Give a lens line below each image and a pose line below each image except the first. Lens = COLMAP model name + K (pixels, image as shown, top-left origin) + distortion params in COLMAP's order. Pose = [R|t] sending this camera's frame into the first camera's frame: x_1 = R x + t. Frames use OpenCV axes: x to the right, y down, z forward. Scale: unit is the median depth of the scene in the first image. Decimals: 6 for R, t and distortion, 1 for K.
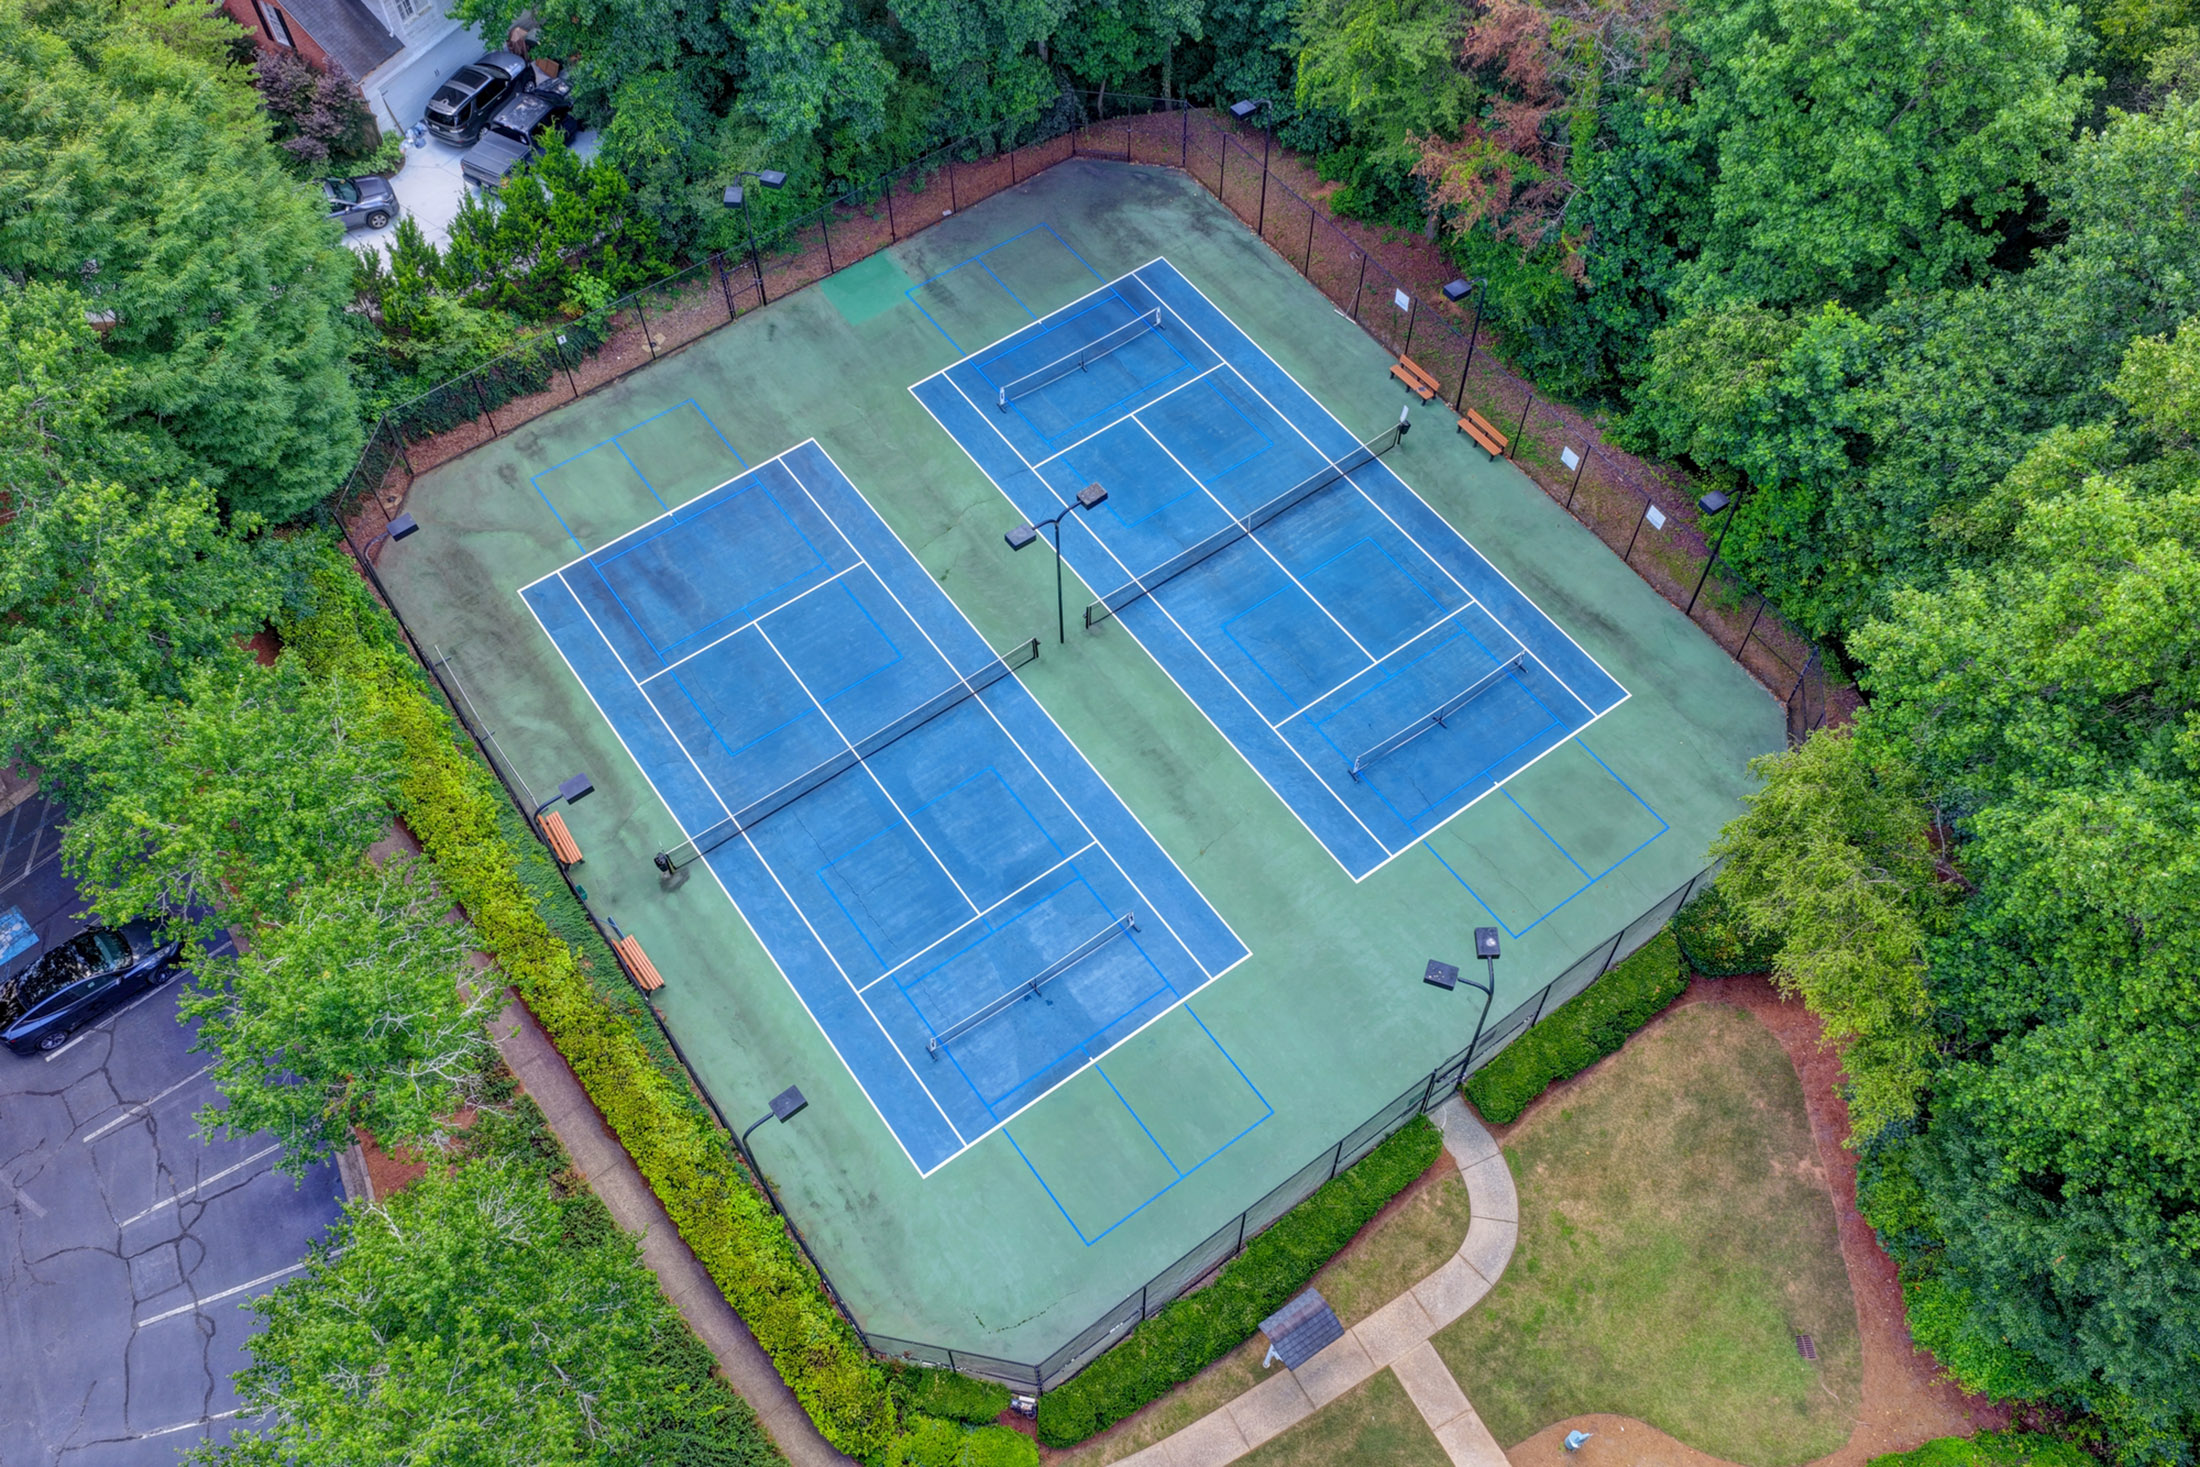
lens RADIAL K [[1847.7, 0, 1100.0], [0, 1847.7, 733.5], [0, 0, 1]] dist [-0.004932, 0.001519]
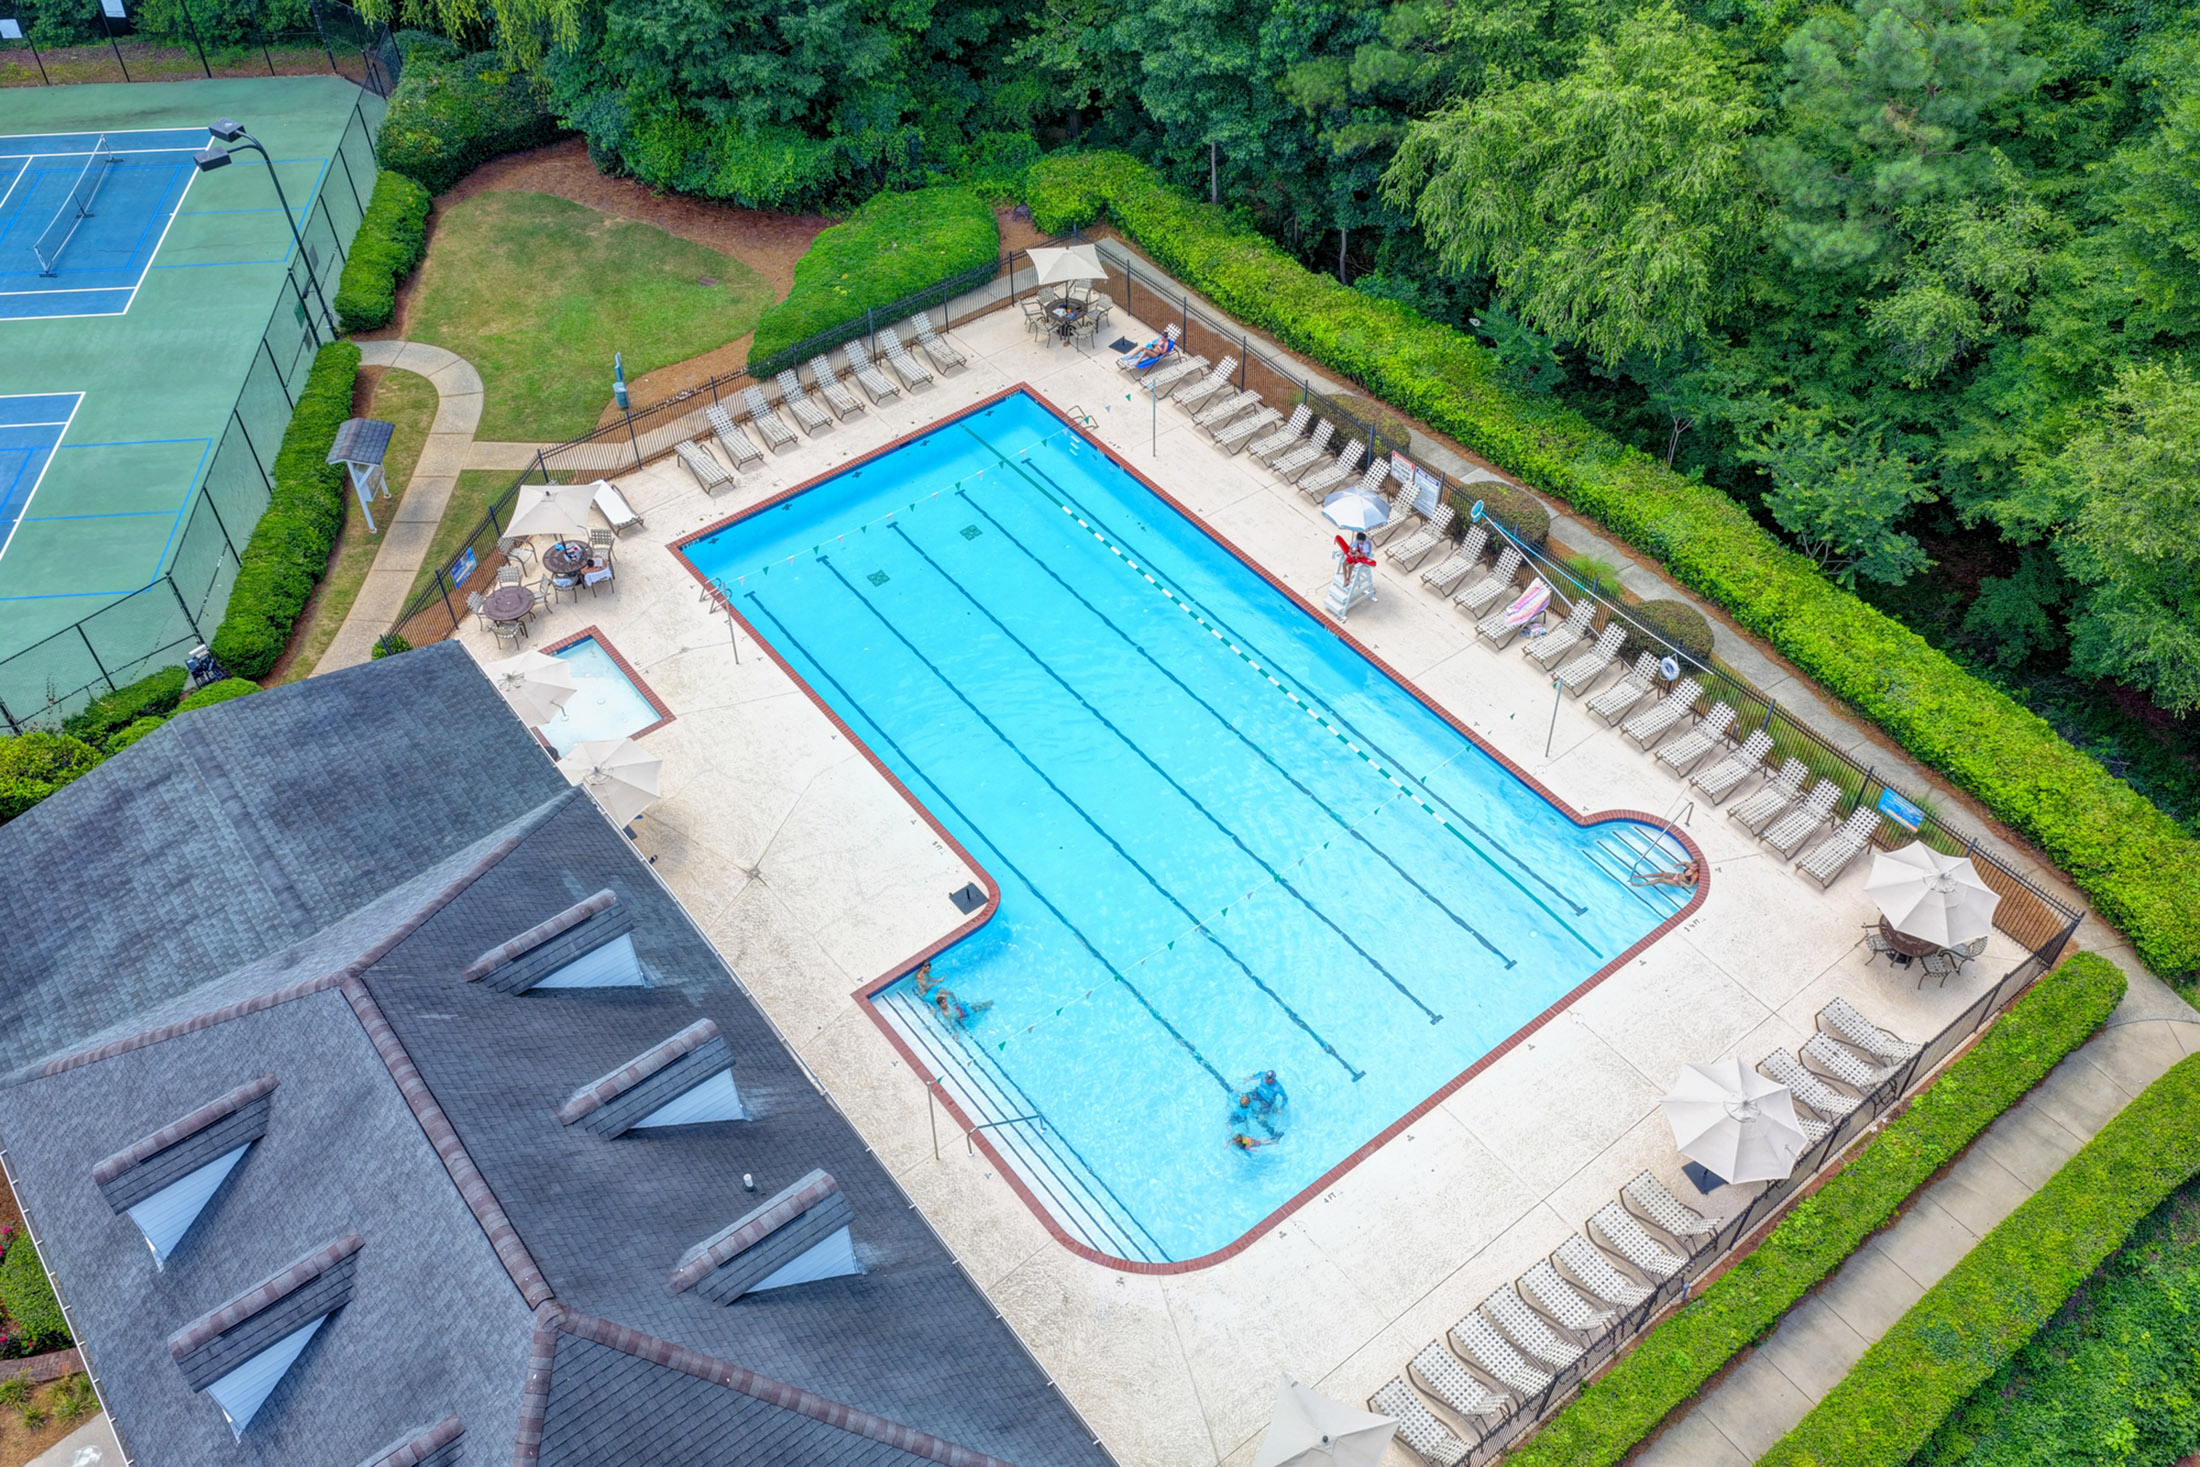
lens RADIAL K [[1829.1, 0, 1100.0], [0, 1829.1, 733.5], [0, 0, 1]] dist [-0.011625, 0.051409]
pose [[0.518881, -0.617580, 0.591065, -0.288764], [0.719390, 0.688966, 0.088339, 0.485886], [-0.461780, 0.379368, 0.801772, 0.037547]]
